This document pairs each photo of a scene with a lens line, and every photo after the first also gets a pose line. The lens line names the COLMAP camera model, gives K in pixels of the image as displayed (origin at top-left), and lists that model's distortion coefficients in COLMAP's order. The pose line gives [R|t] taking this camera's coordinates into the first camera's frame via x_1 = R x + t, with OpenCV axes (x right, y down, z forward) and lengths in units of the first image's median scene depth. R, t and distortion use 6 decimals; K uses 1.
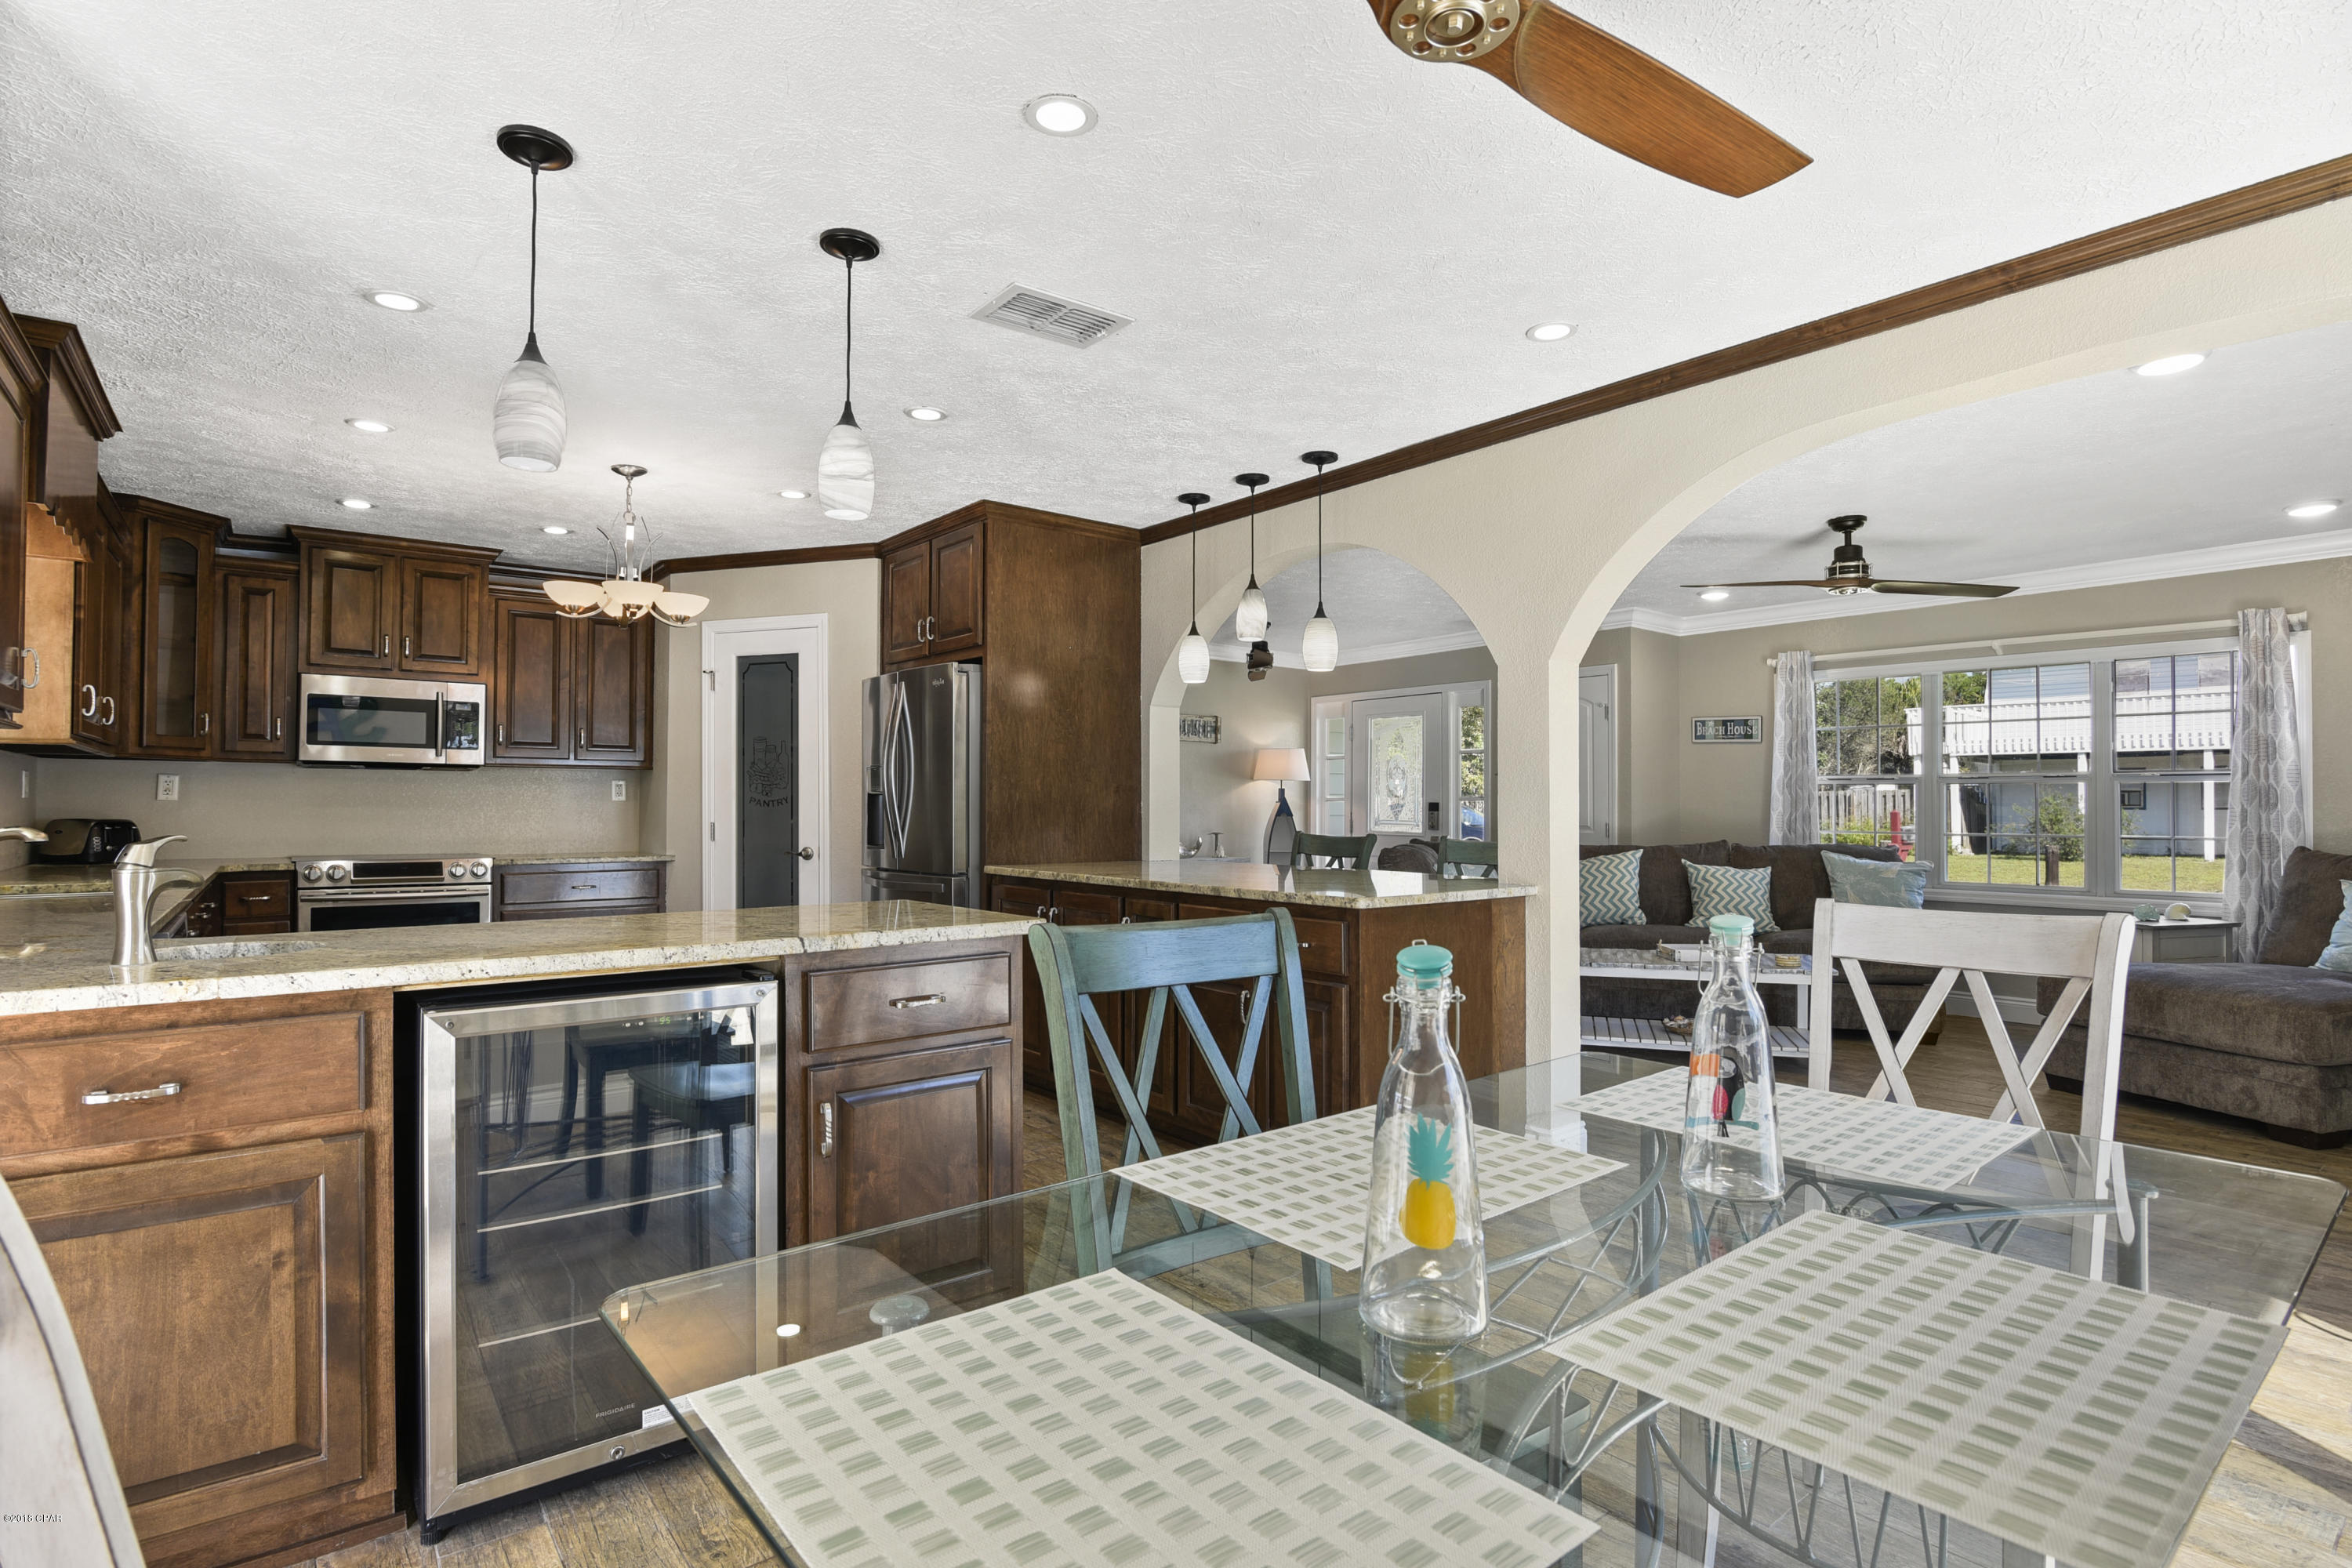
lens RADIAL K [[1143.7, 0, 1176.0], [0, 1143.7, 784.0], [0, 0, 1]] dist [-0.020253, -0.000516]
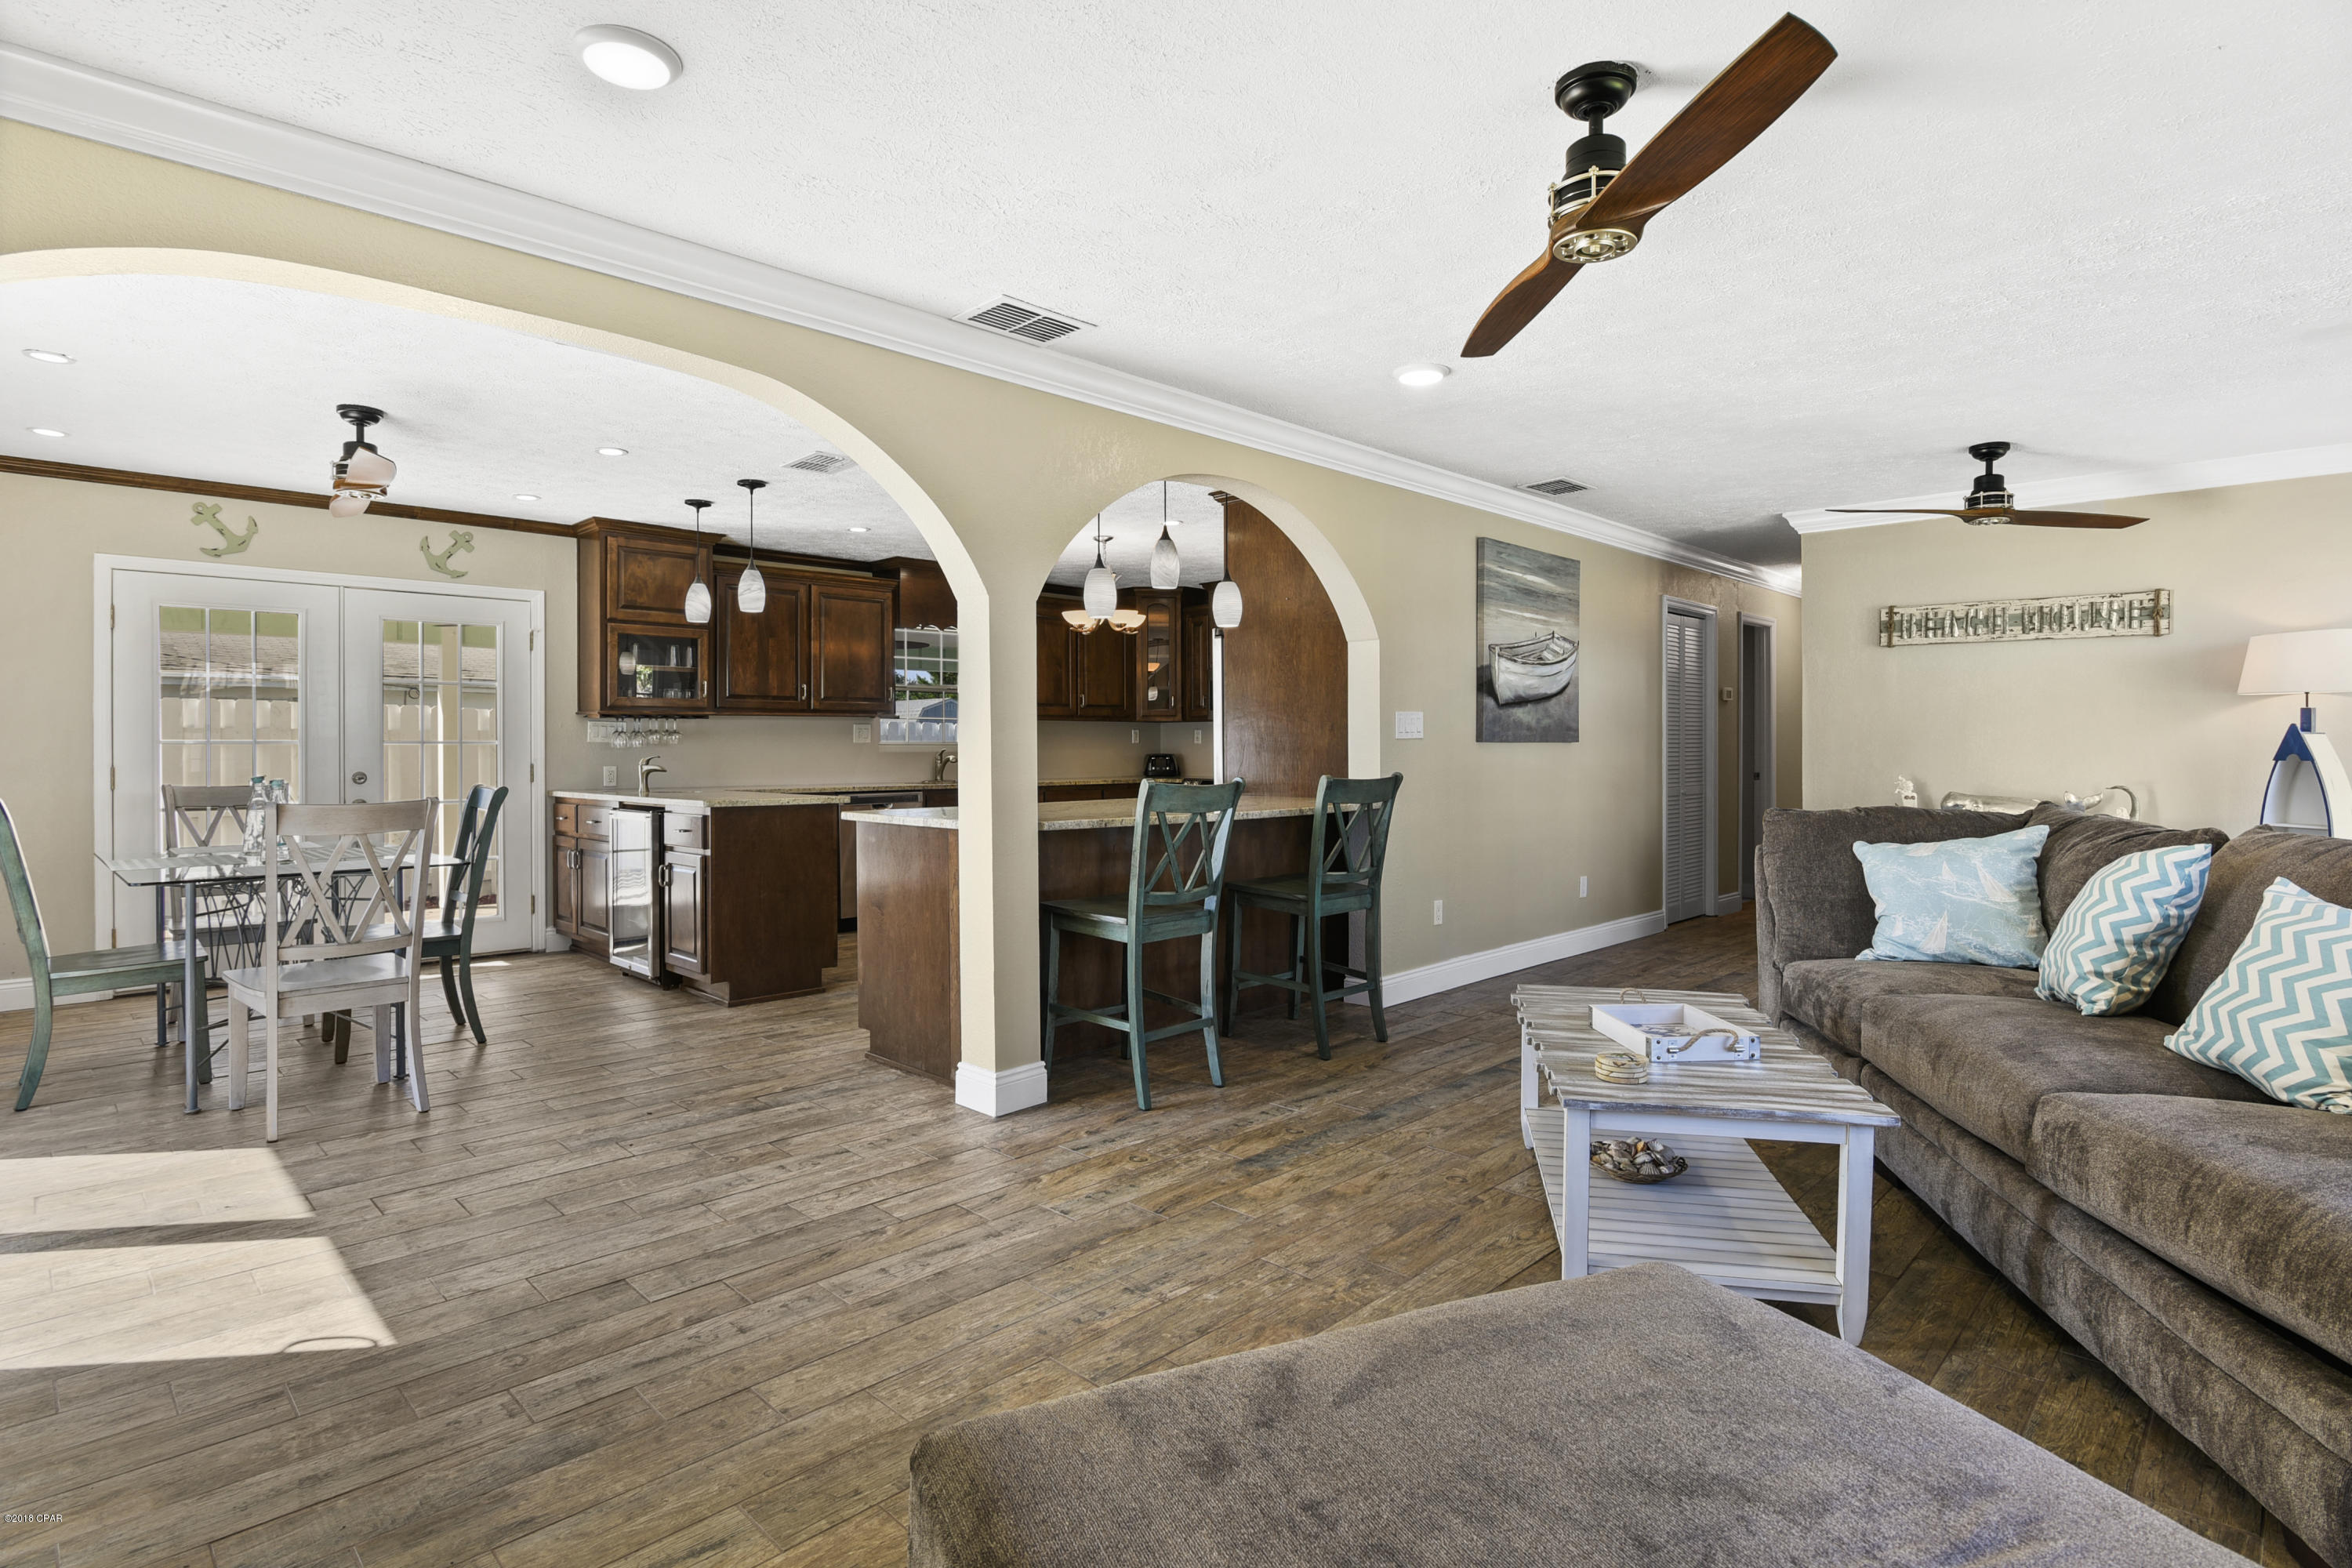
lens RADIAL K [[1143.7, 0, 1176.0], [0, 1143.7, 784.0], [0, 0, 1]] dist [-0.020253, -0.000516]
pose [[0.137592, 0.030905, -0.990007, 0.938469], [0.023078, 0.999142, 0.034398, 0.015995], [0.990220, -0.027581, 0.136761, 0.727858]]
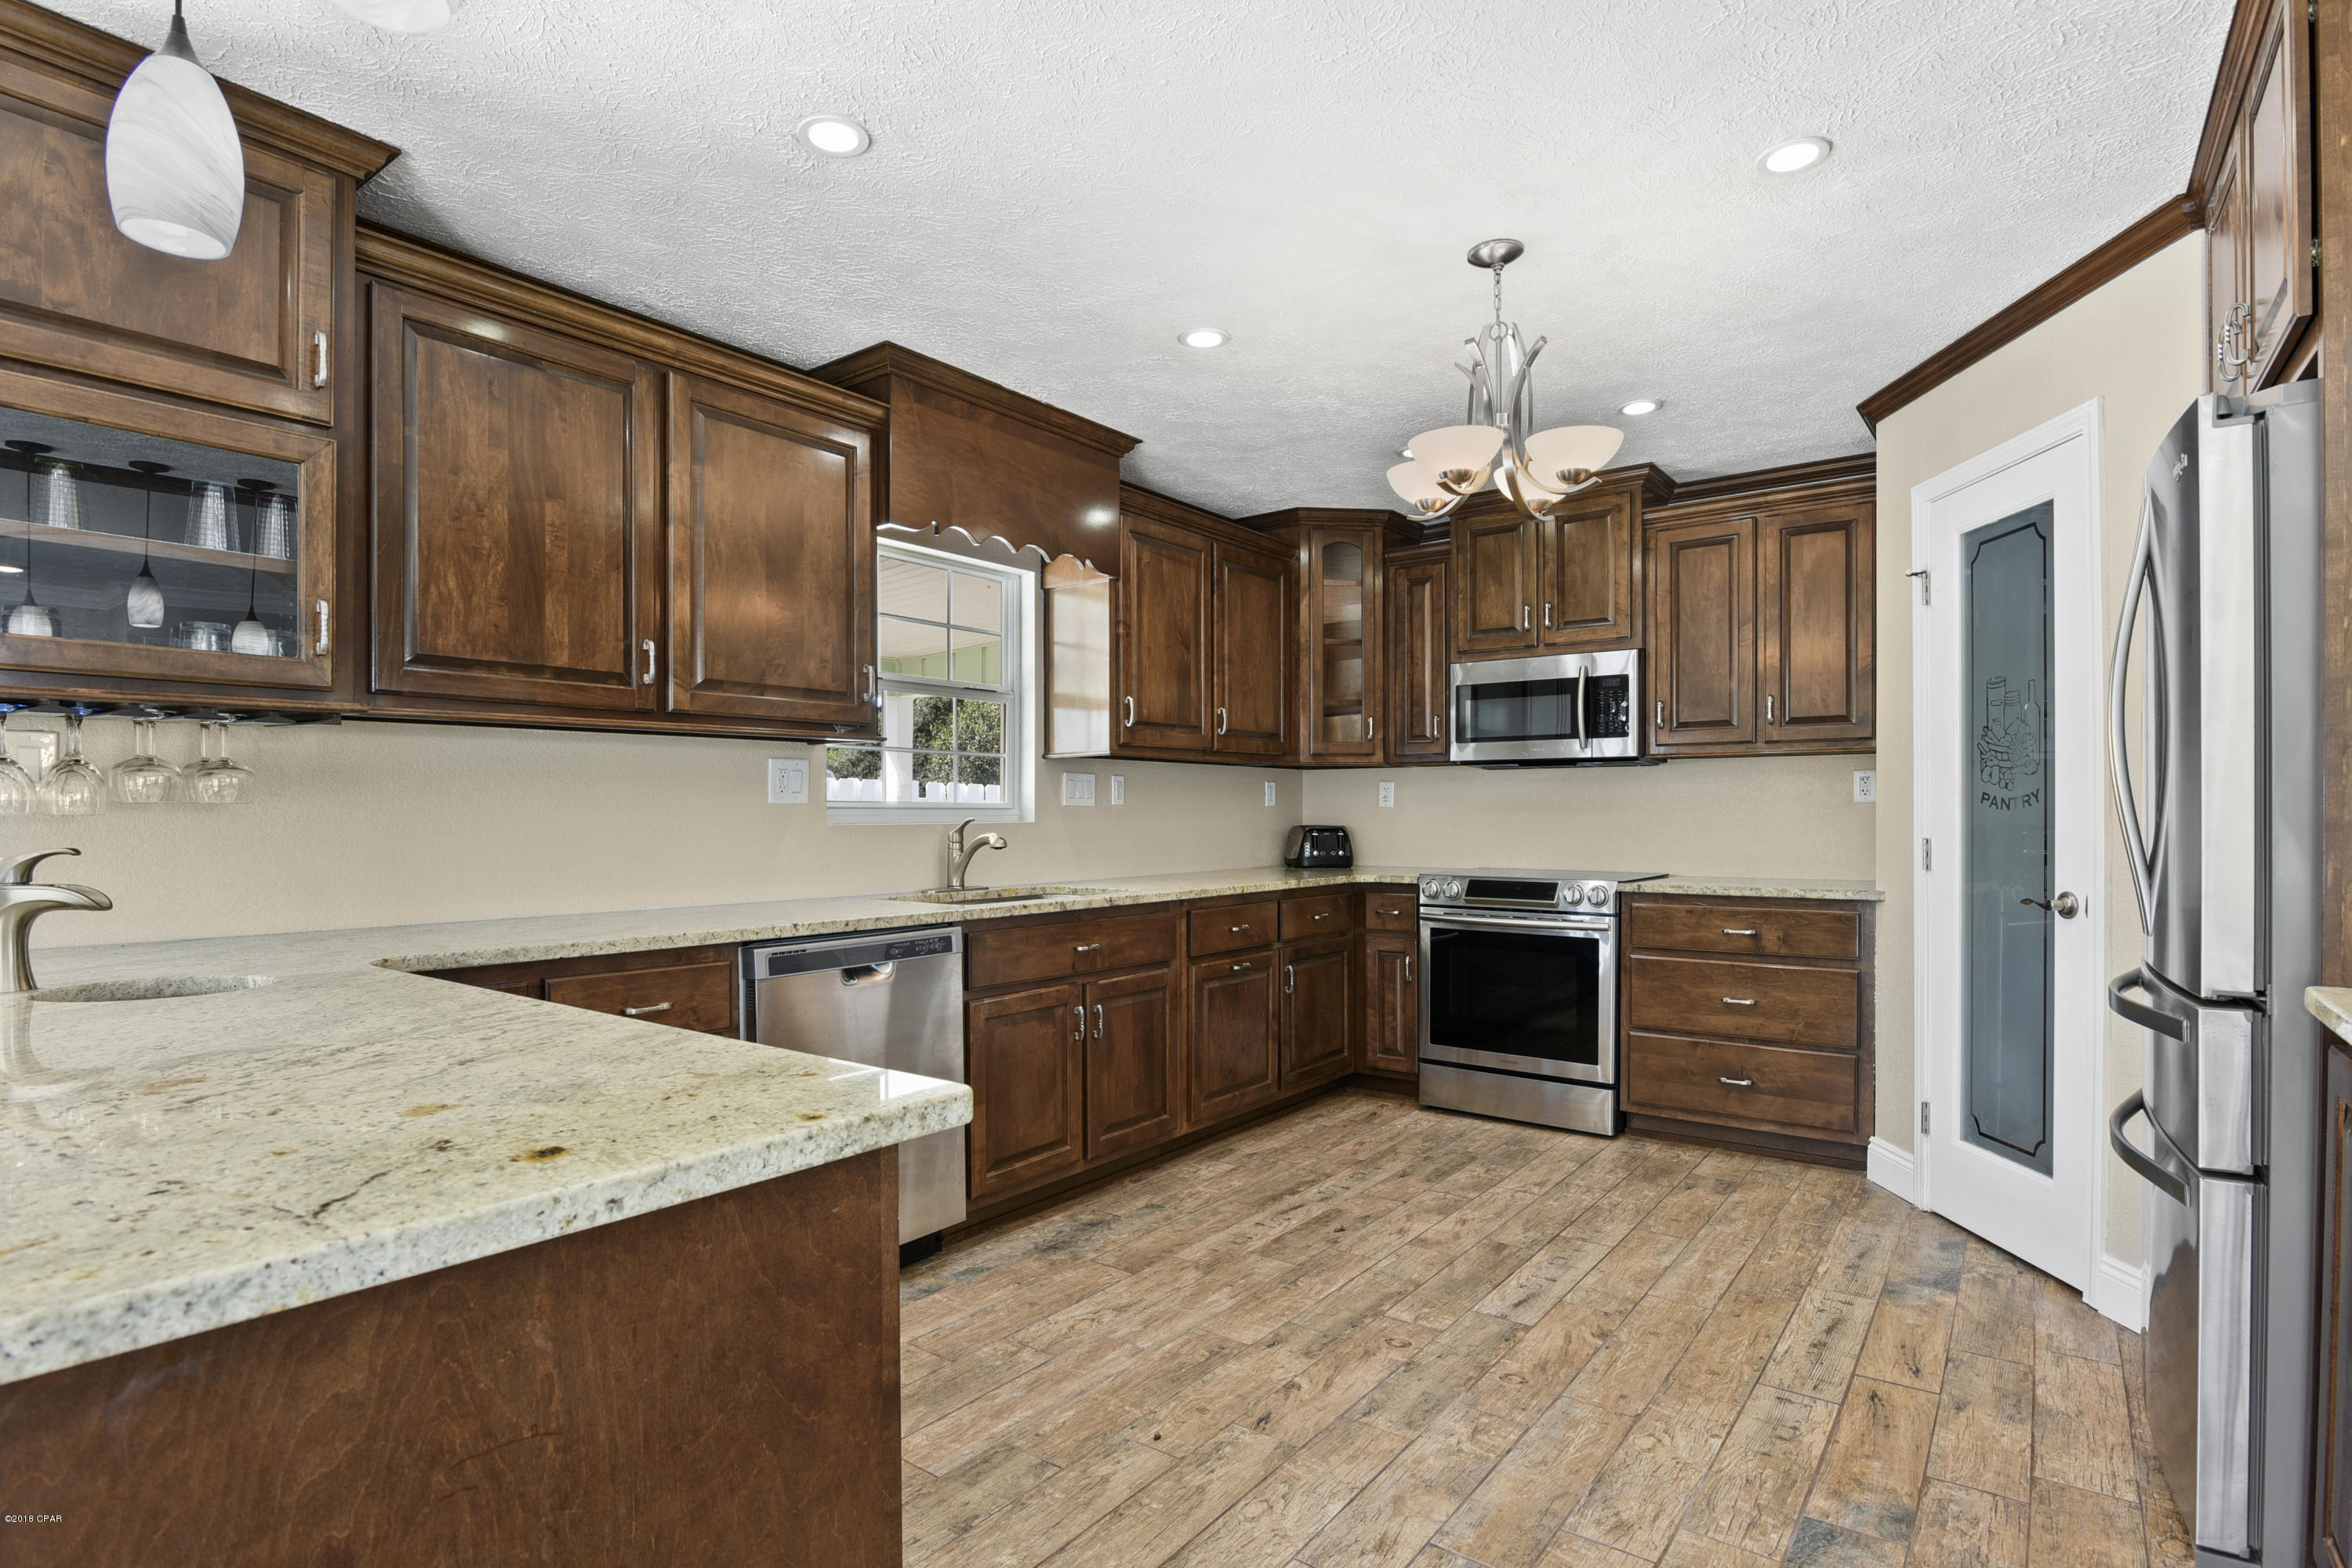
lens RADIAL K [[1171.0, 0, 1177.6], [0, 1171.0, 822.0], [0, 0, 1]] dist [-0.018004, -0.000137]
pose [[0.268344, 0.003462, -0.963317, 0.057291], [0.024046, 0.999658, 0.010291, 0.012527], [0.963023, -0.025925, 0.268169, 0.558018]]
